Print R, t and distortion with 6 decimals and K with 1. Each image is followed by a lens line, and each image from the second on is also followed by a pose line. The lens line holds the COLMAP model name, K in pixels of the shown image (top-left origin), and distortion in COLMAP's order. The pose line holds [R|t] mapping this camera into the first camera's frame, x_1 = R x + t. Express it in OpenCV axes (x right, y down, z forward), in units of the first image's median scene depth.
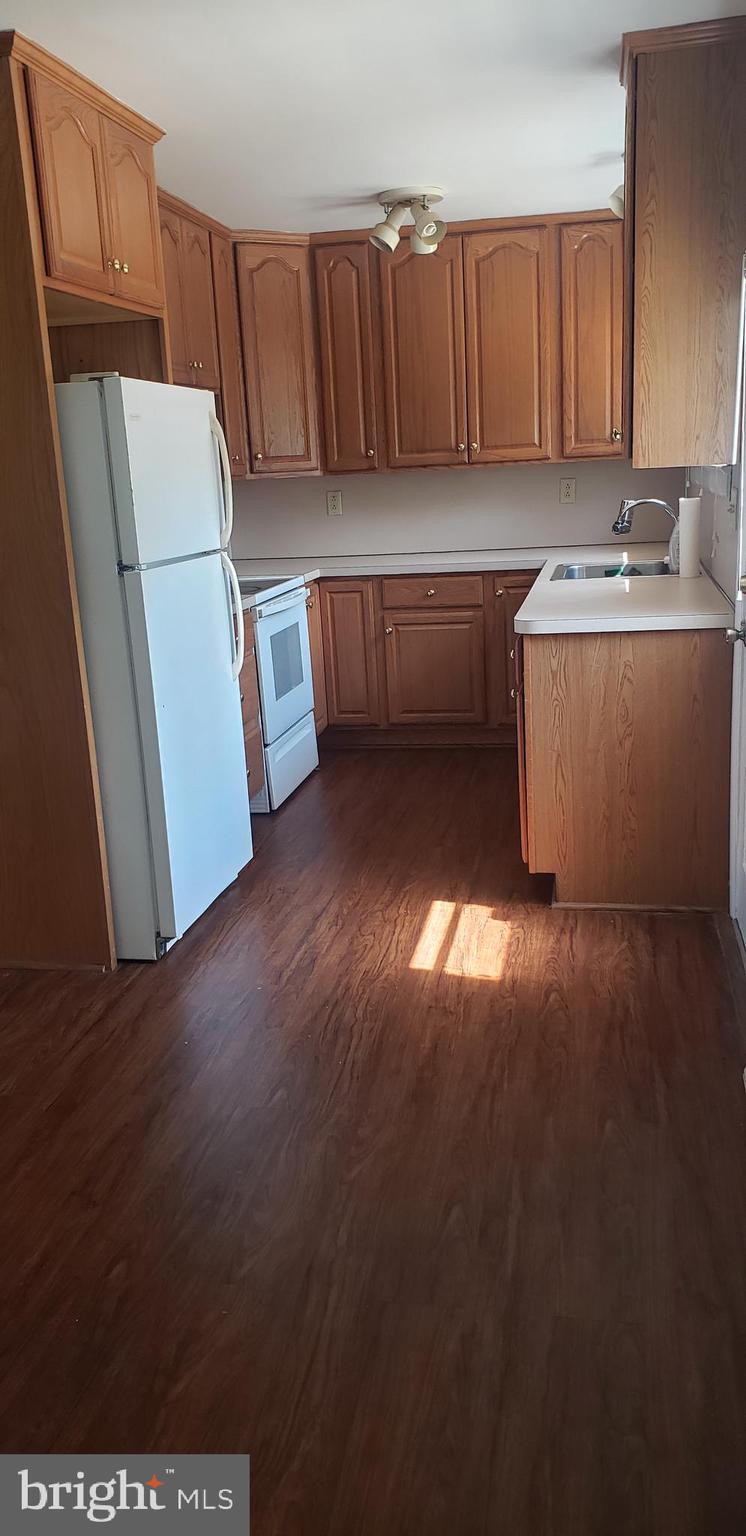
lens RADIAL K [[1229.0, 0, 347.3], [0, 1229.0, 760.3], [0, 0, 1]] dist [0.302182, -0.867650]
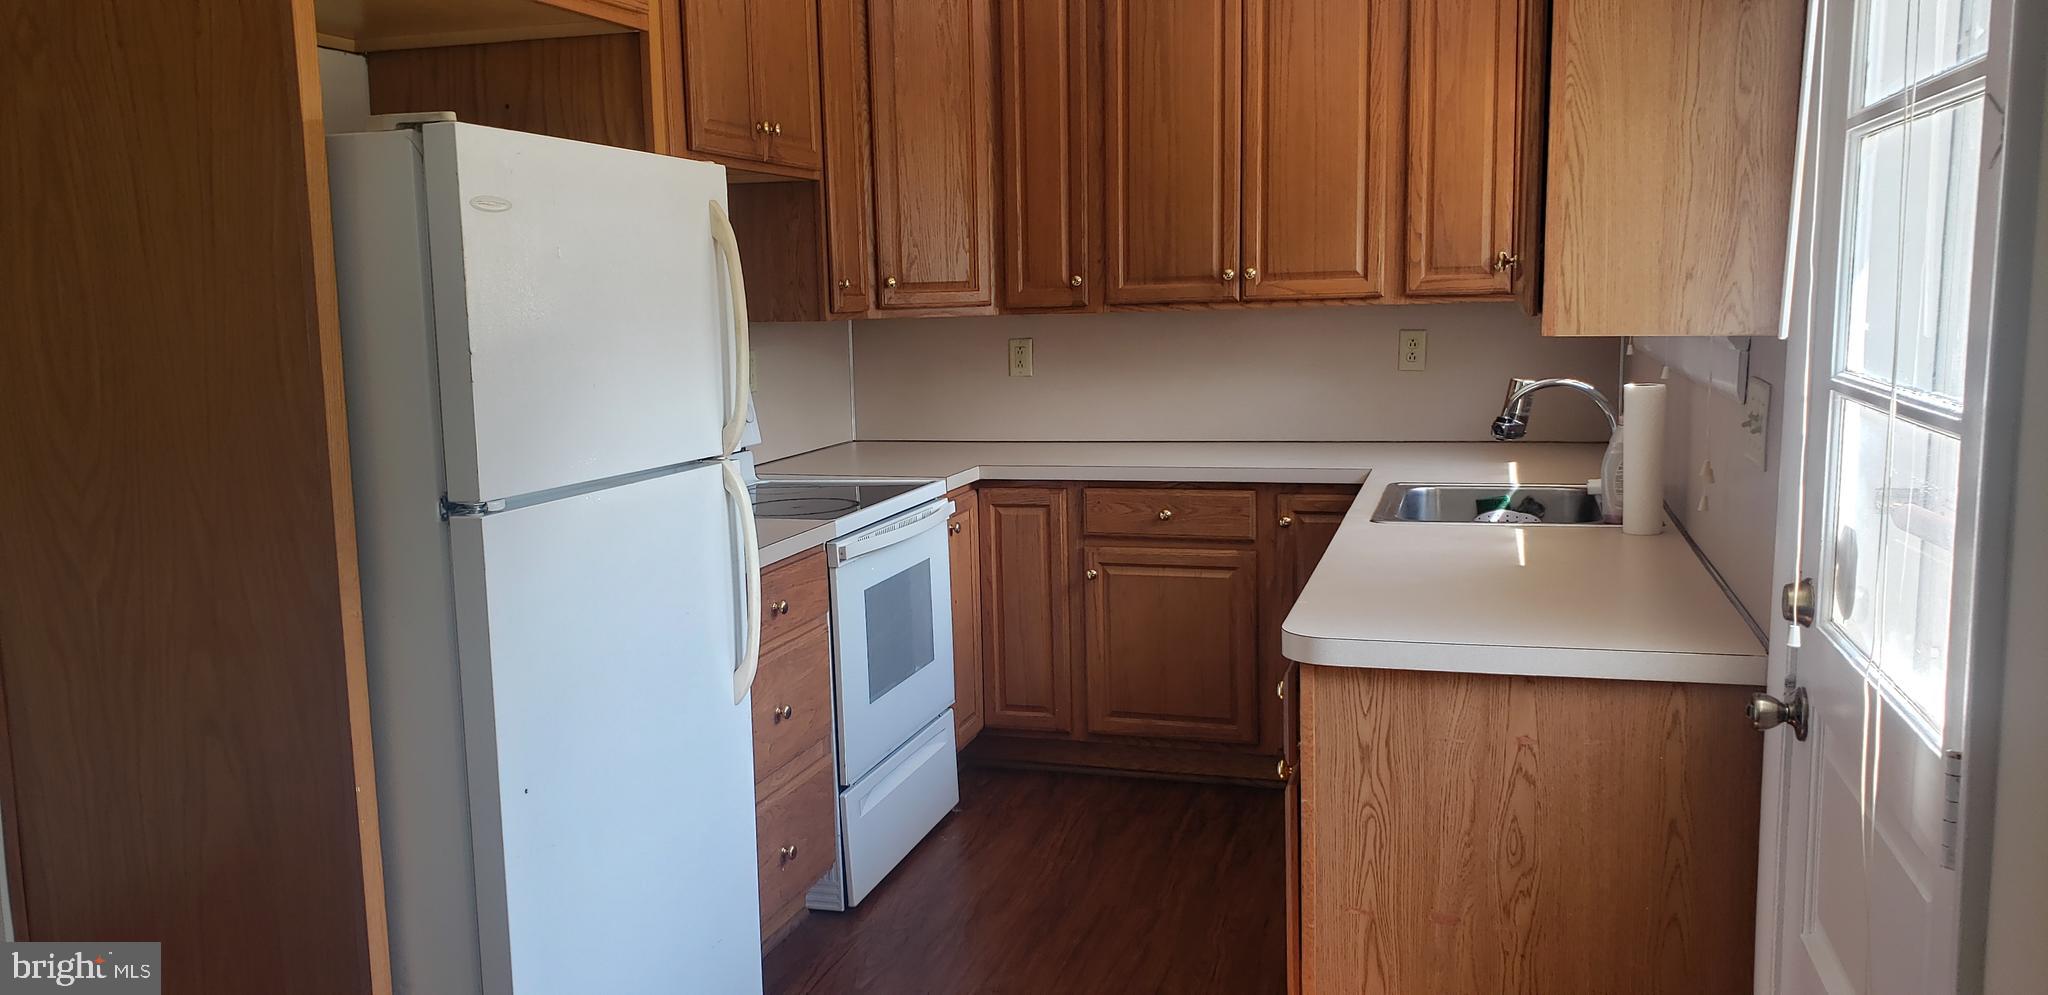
lens RADIAL K [[1638.6, 0, 951.3], [0, 1638.6, 545.0], [0, 0, 1]] dist [0.302182, -0.867650]
pose [[0.994371, 0.041480, -0.097495, 0.043345], [-0.048873, 0.996007, -0.074710, -0.058137], [0.094007, 0.079055, 0.992428, 0.218345]]
